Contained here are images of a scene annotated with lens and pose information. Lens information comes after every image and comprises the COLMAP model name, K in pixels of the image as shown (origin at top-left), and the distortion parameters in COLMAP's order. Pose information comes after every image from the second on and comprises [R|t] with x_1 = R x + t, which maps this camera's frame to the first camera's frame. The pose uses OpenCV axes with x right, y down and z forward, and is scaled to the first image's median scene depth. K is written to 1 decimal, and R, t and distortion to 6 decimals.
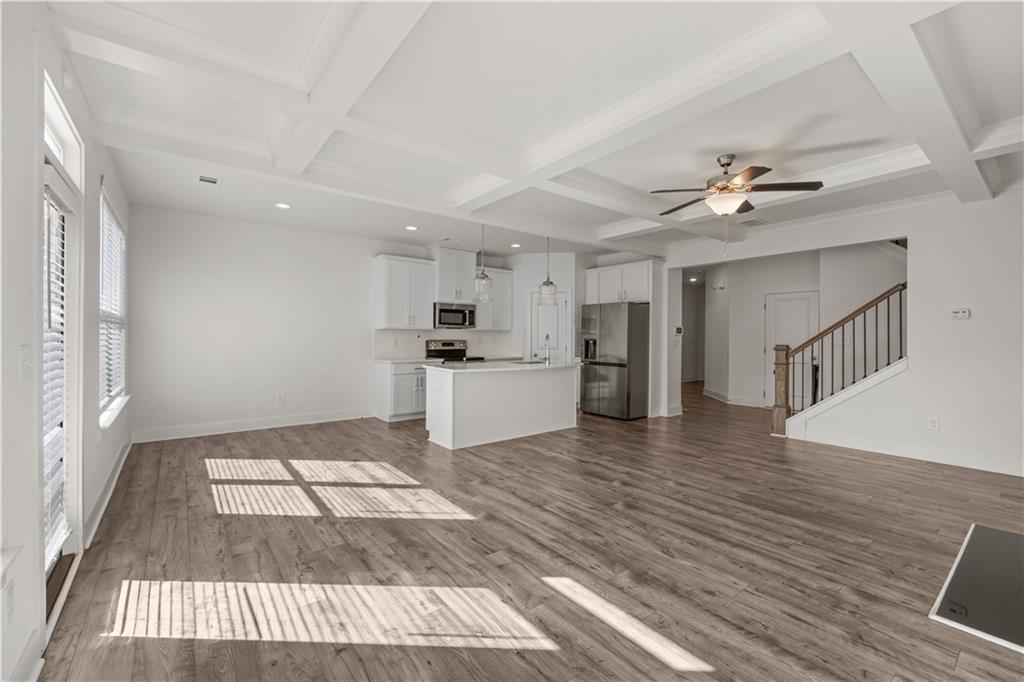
lens RADIAL K [[428.4, 0, 522.8], [0, 428.4, 337.6], [0, 0, 1]] dist [-0.000146, -0.000278]
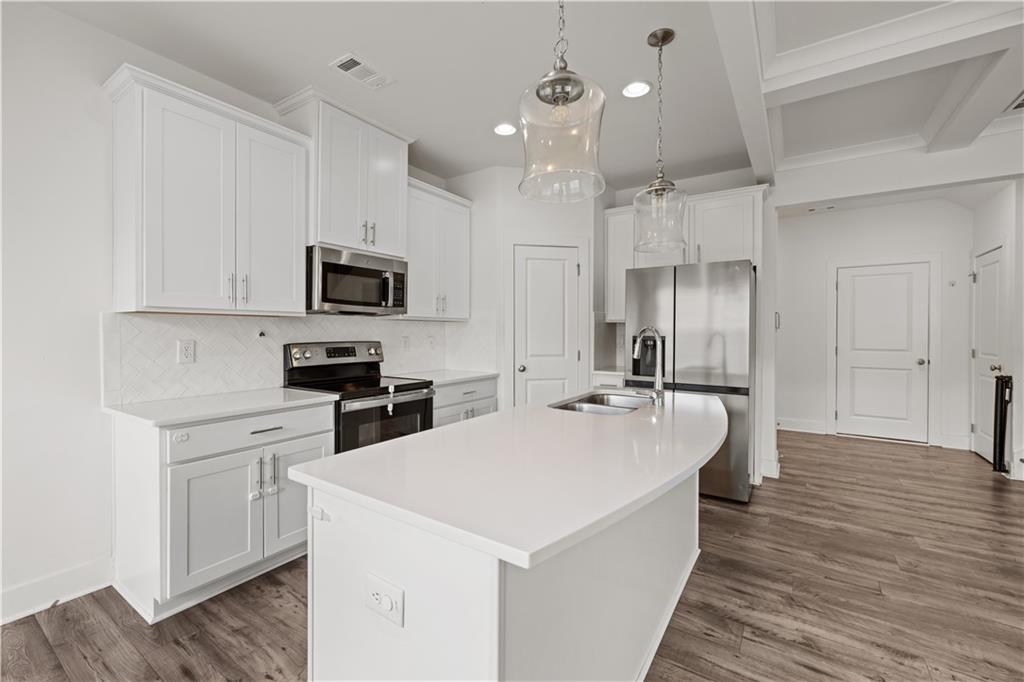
lens RADIAL K [[428.4, 0, 520.5], [0, 428.4, 333.0], [0, 0, 1]] dist [-0.000146, -0.000278]
pose [[0.950791, -0.004960, 0.309792, -0.140426], [0.003635, 0.999982, 0.004853, -0.004222], [-0.309811, -0.003488, 0.950792, 0.557646]]
